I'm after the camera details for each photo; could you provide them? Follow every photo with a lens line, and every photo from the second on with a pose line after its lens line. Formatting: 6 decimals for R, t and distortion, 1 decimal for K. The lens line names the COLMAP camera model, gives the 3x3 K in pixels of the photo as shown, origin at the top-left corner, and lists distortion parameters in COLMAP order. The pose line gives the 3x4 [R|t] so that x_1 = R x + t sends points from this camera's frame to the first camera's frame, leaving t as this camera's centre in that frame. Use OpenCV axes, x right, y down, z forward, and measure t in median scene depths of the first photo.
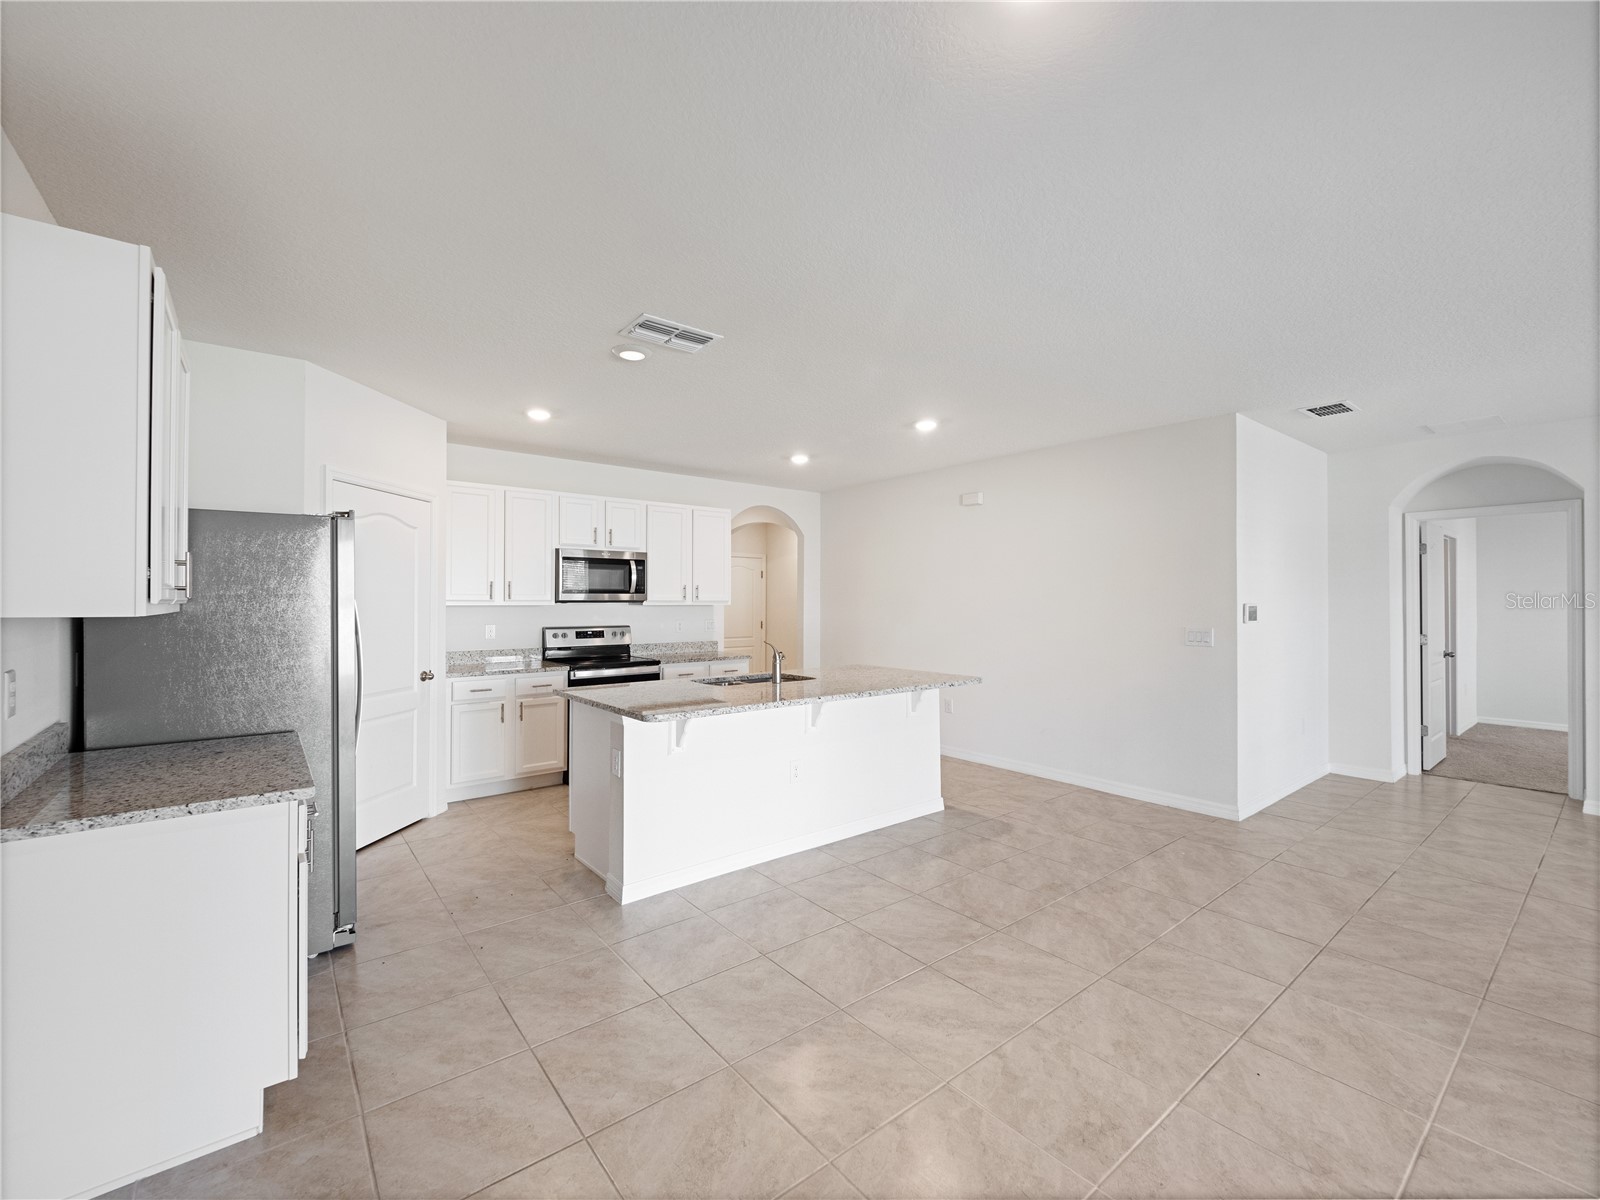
lens RADIAL K [[667.9, 0, 767.1], [0, 667.9, 601.1], [0, 0, 1]] dist [-0.029387, -0.000016]
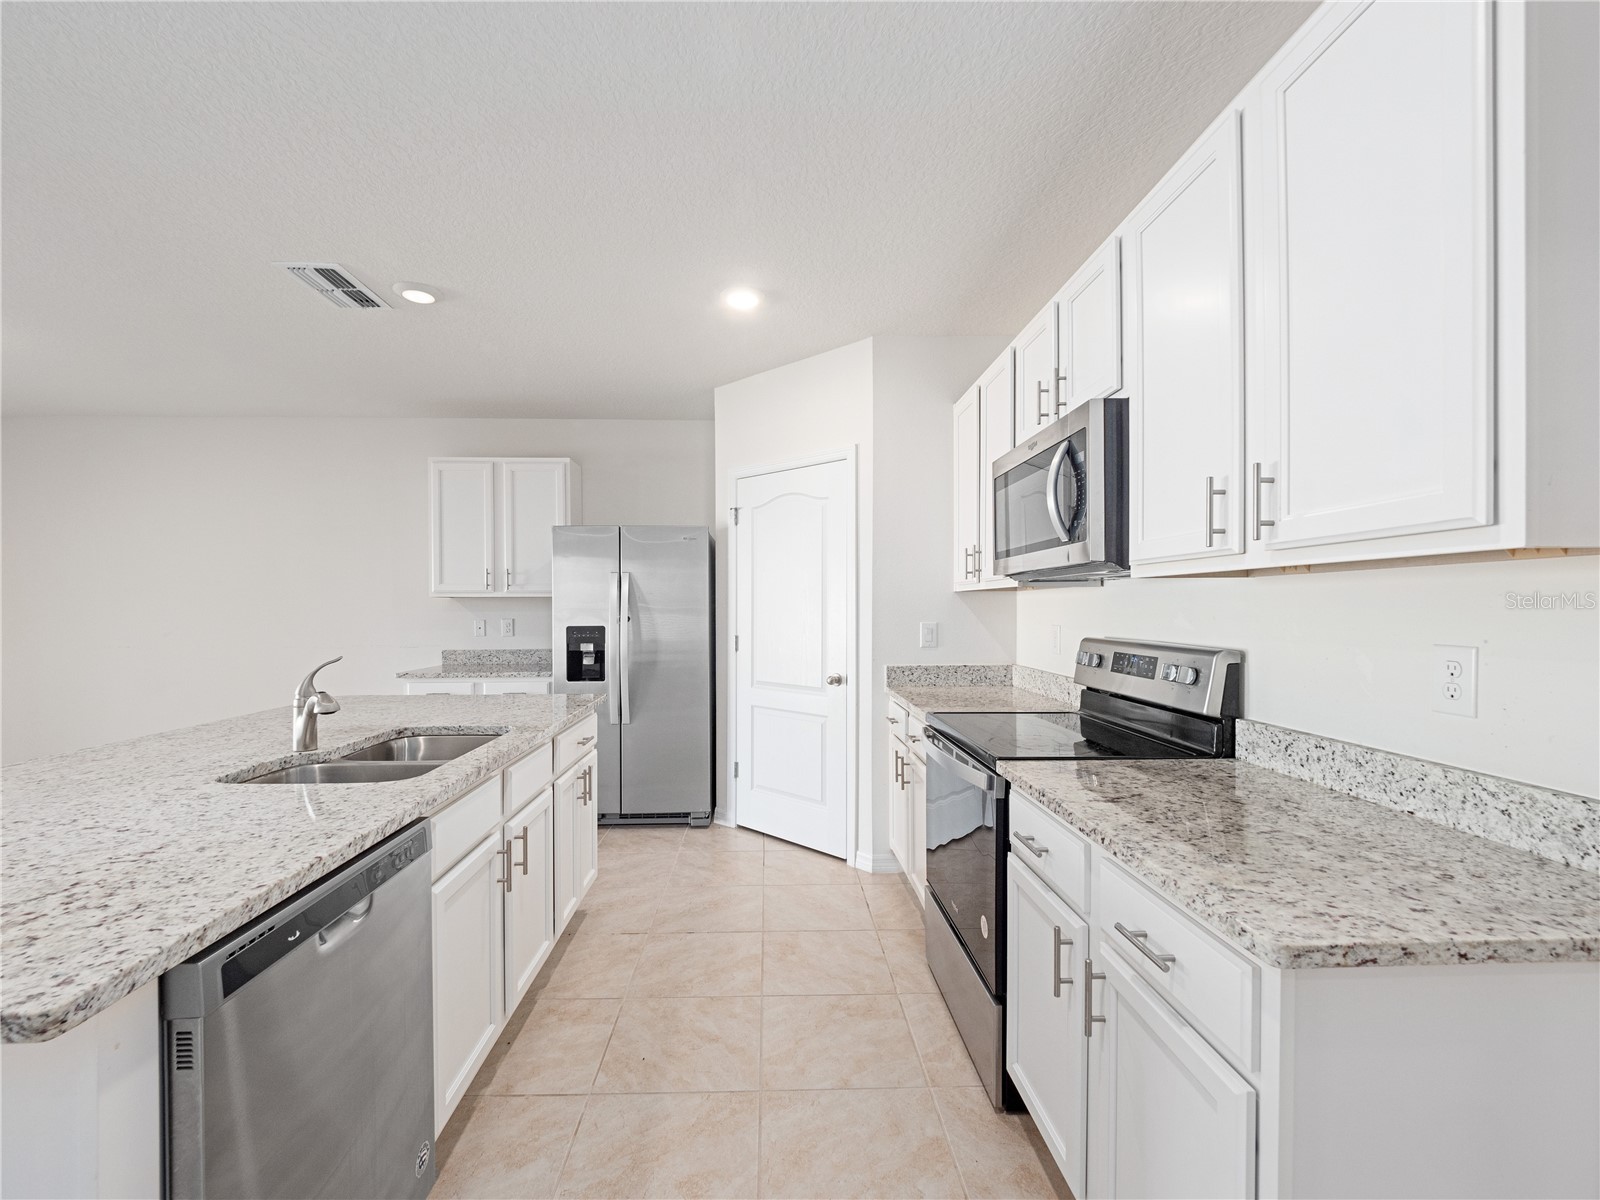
lens RADIAL K [[688.3, 0, 791.0], [0, 688.3, 609.0], [0, 0, 1]] dist [-0.003677, 0.000327]
pose [[-0.571081, 0.003799, -0.820885, 0.204066], [0.002638, 0.999993, 0.002792, 0.025579], [0.820889, -0.000571, -0.571087, 1.471271]]
